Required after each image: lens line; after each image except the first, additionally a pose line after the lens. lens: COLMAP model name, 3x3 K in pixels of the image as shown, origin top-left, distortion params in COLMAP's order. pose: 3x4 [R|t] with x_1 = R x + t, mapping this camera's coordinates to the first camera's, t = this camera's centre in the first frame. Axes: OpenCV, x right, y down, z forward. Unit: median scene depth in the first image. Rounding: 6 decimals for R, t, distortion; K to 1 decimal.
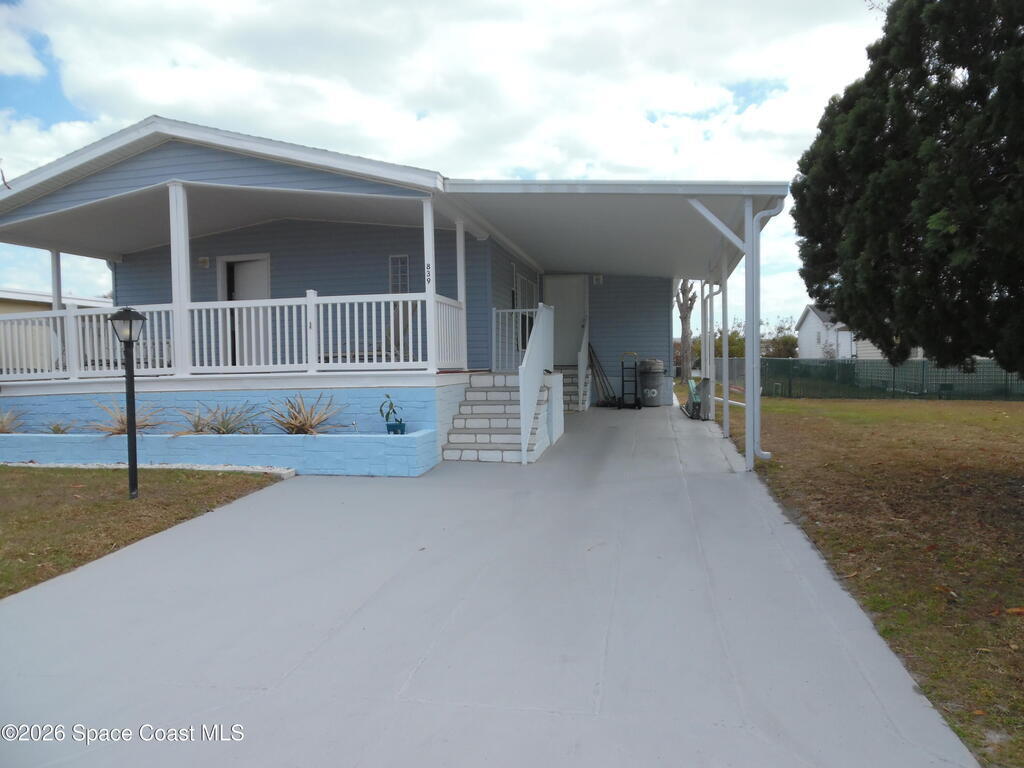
lens RADIAL K [[721.0, 0, 519.9], [0, 721.0, 358.2], [0, 0, 1]] dist [0.001563, -0.017202]
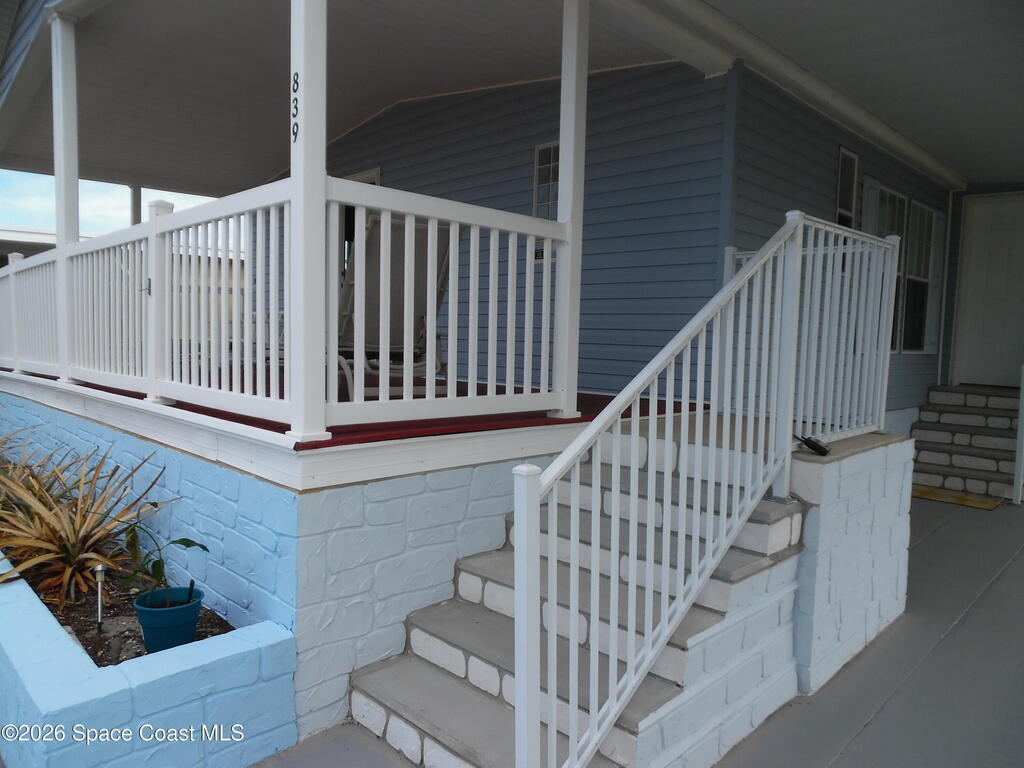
lens RADIAL K [[721.0, 0, 513.8], [0, 721.0, 379.8], [0, 0, 1]] dist [0.001563, -0.017202]
pose [[0.823455, 0.075211, -0.562375, 0.116565], [-0.039563, 0.996374, 0.075323, -0.030709], [0.566001, -0.039776, 0.823444, 0.787390]]
